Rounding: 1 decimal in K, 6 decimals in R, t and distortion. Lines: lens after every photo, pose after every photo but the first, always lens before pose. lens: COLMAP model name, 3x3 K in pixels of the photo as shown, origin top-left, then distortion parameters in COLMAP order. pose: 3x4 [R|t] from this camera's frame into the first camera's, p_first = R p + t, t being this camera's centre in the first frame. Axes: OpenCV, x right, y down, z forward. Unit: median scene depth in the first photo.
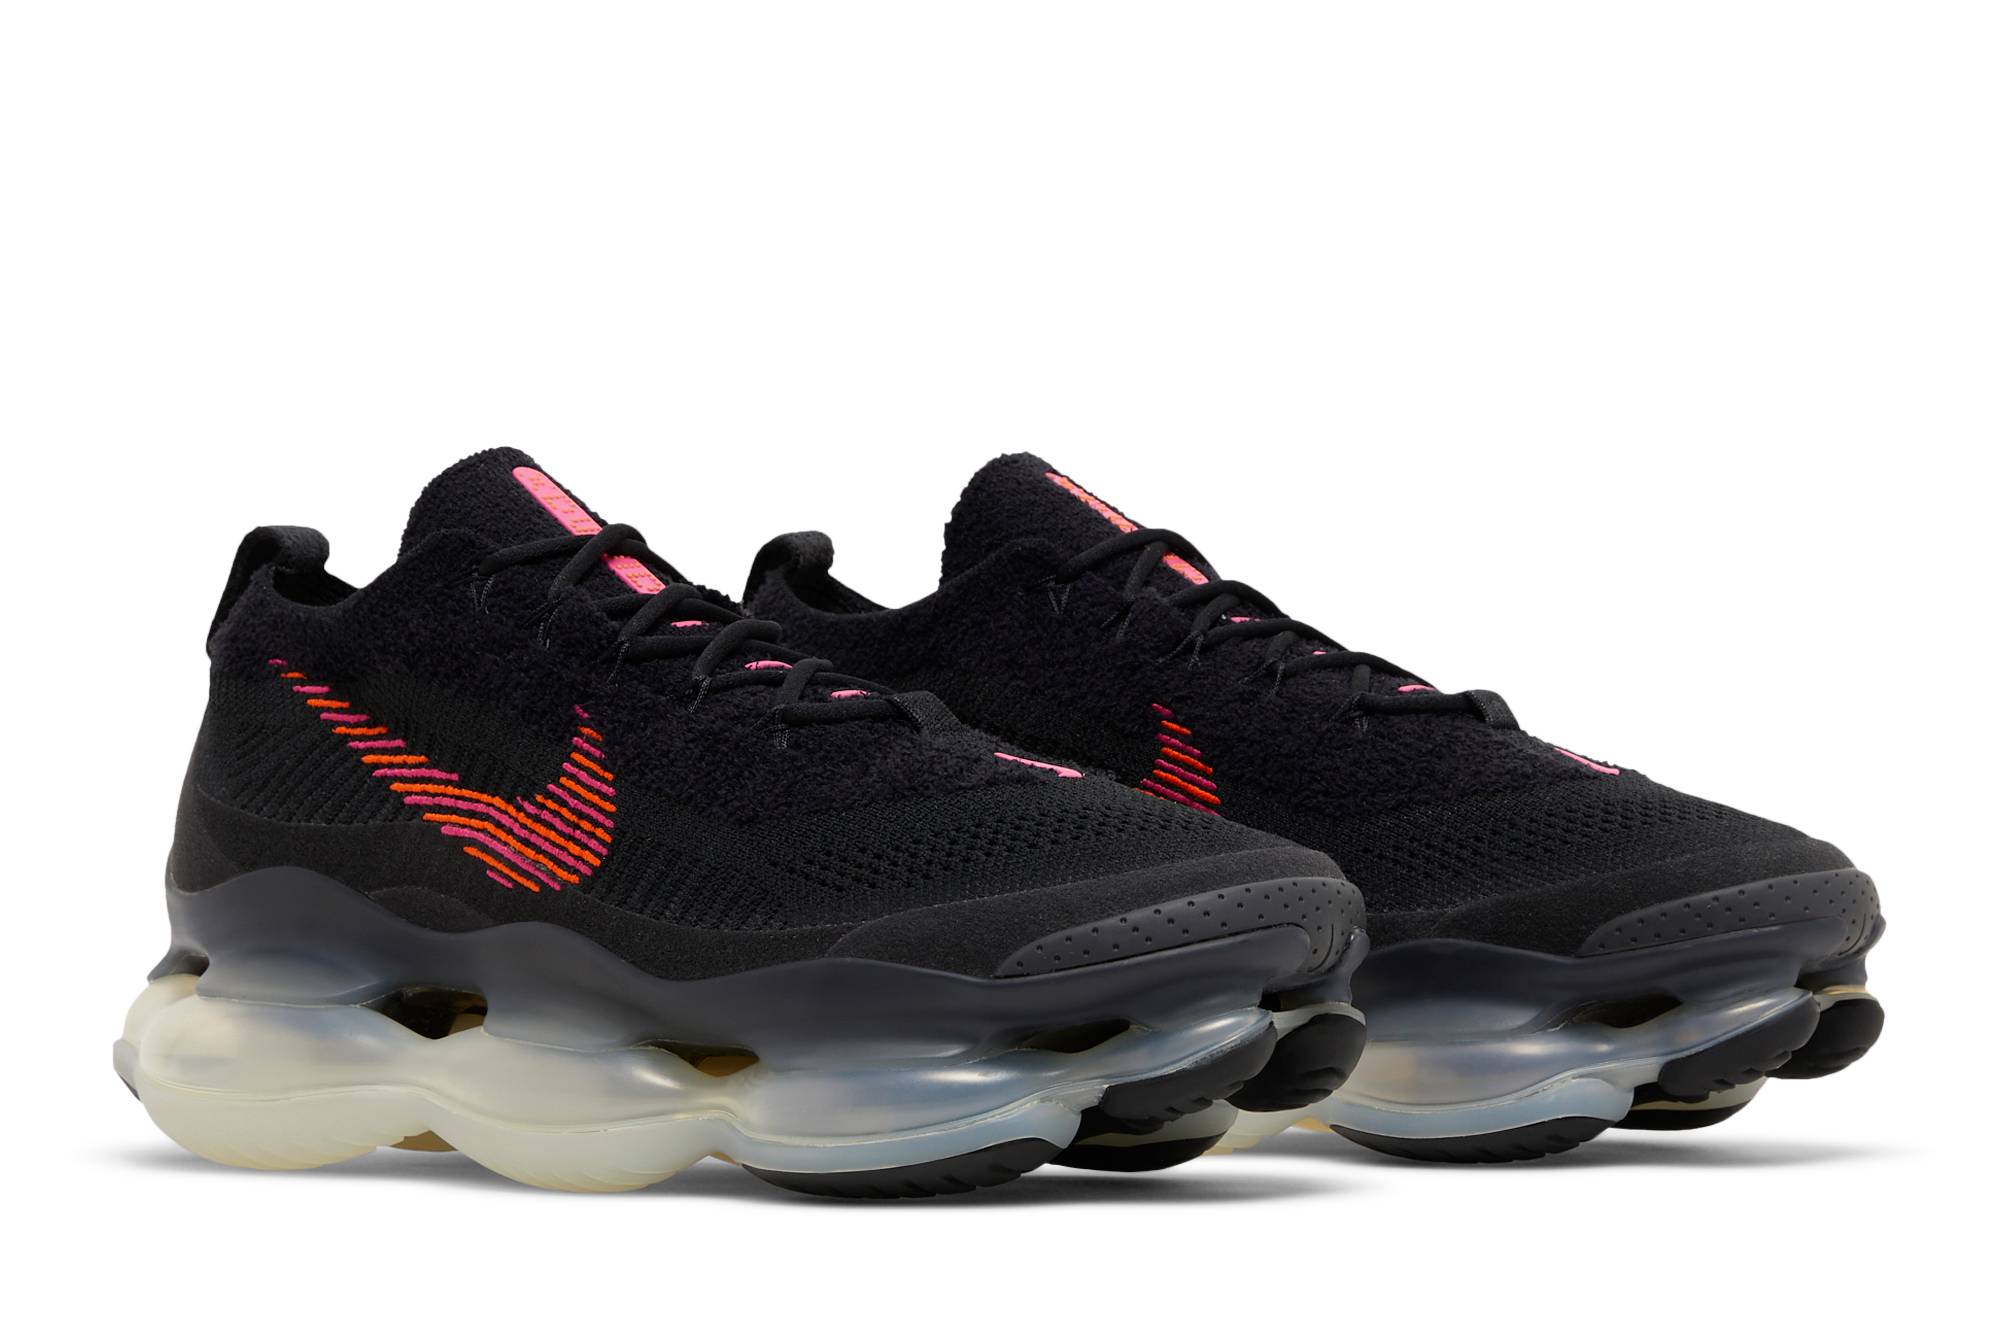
lens RADIAL K [[5104.8, 0, 1000.8], [0, 5104.8, 666.0], [0, 0, 1]] dist [0.411059, 0.000000]
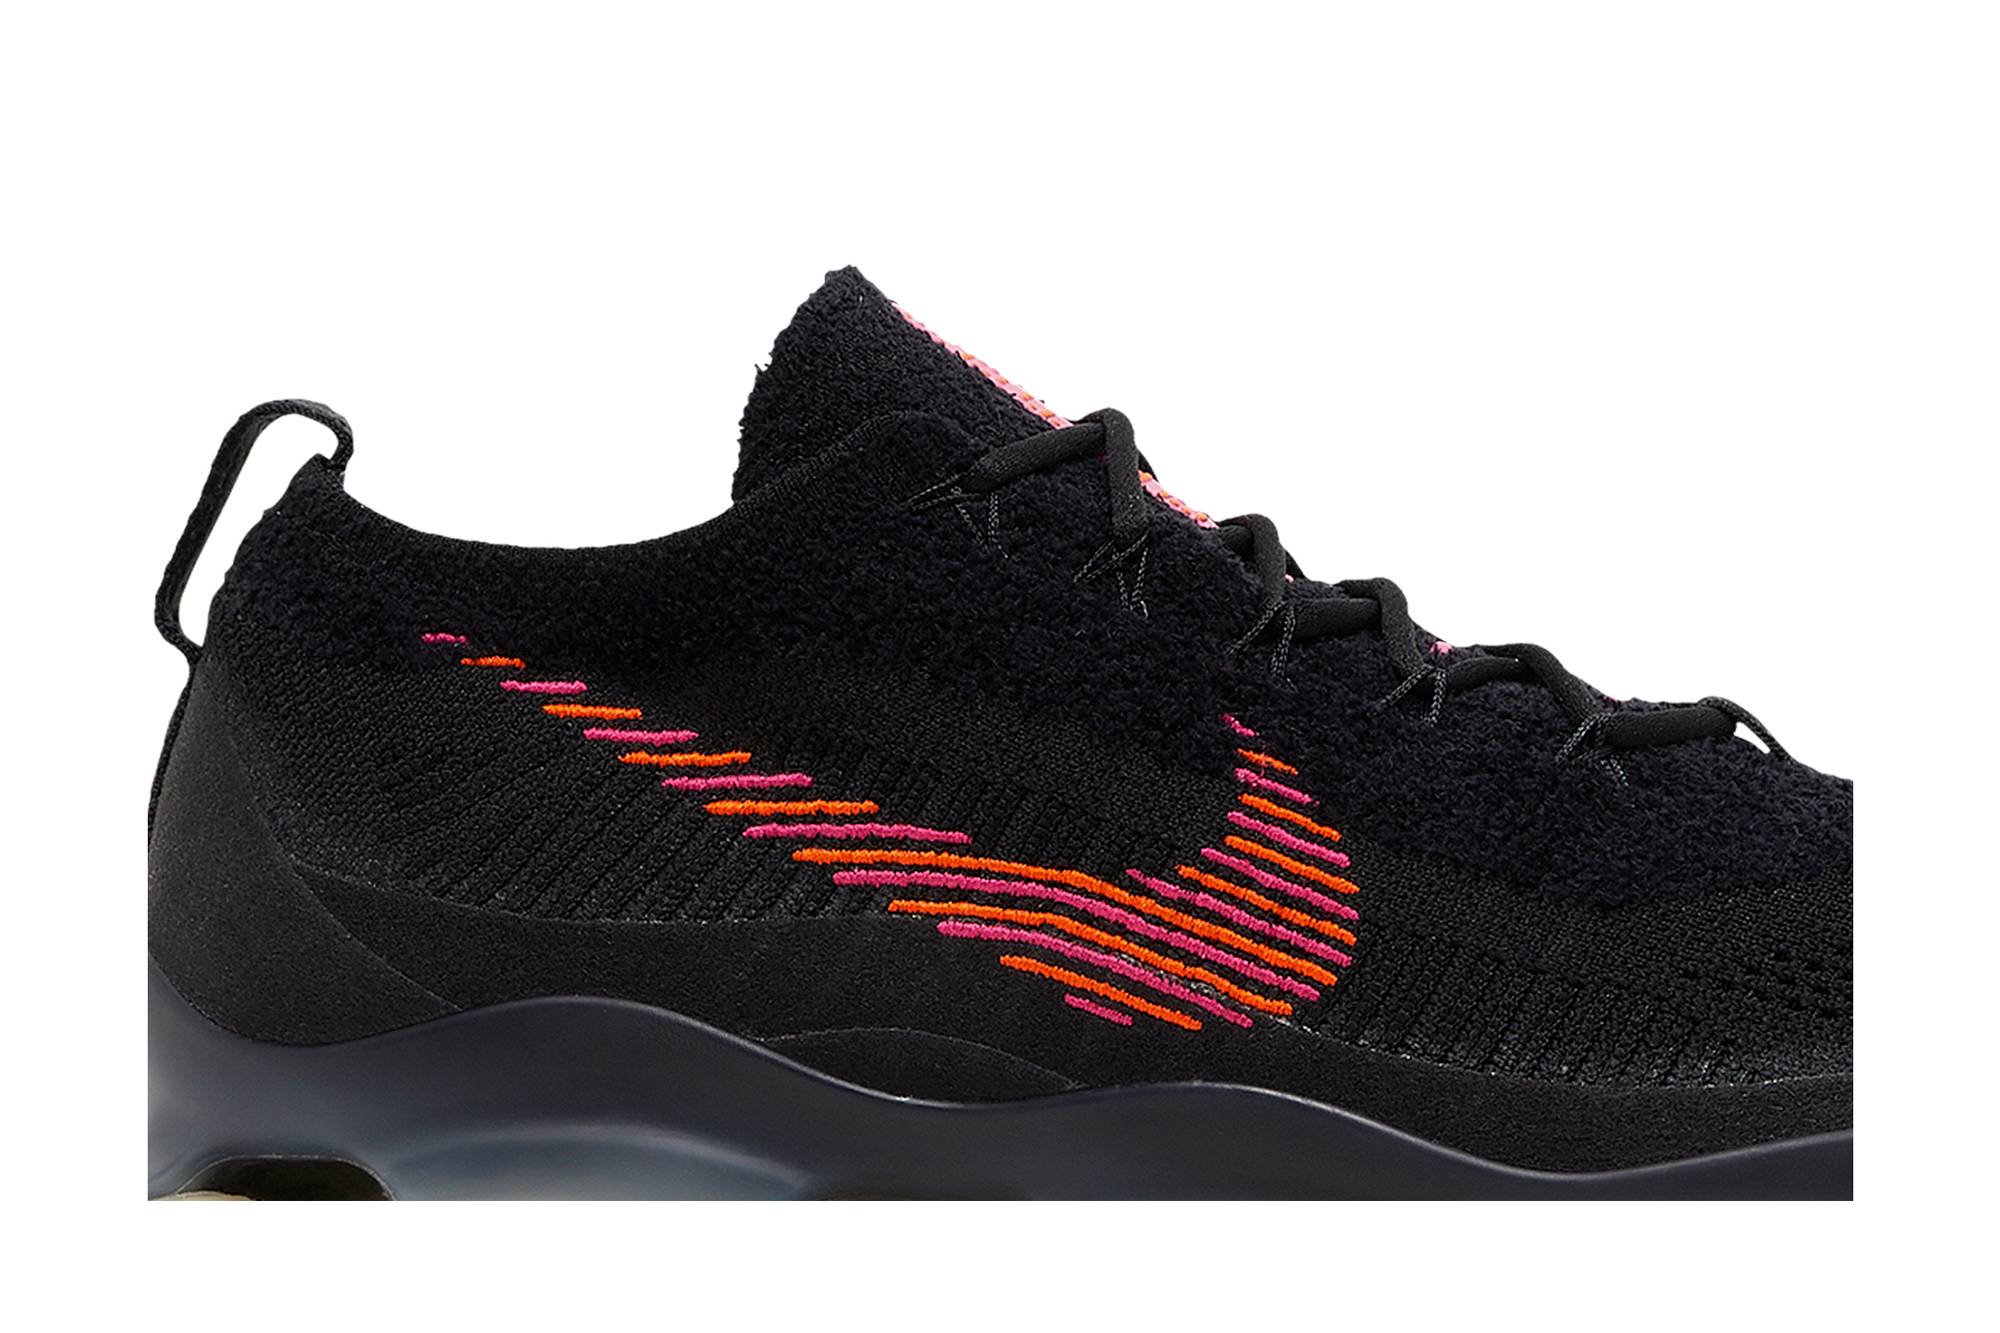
lens RADIAL K [[5104.8, 0, 1000.0], [0, 5104.8, 665.7], [0, 0, 1]] dist [0.411059, 0.000000]
pose [[0.790961, -0.007819, 0.611816, -0.467643], [-0.003273, 0.999850, 0.017009, -0.008106], [-0.611858, -0.015456, 0.790817, 0.541838]]
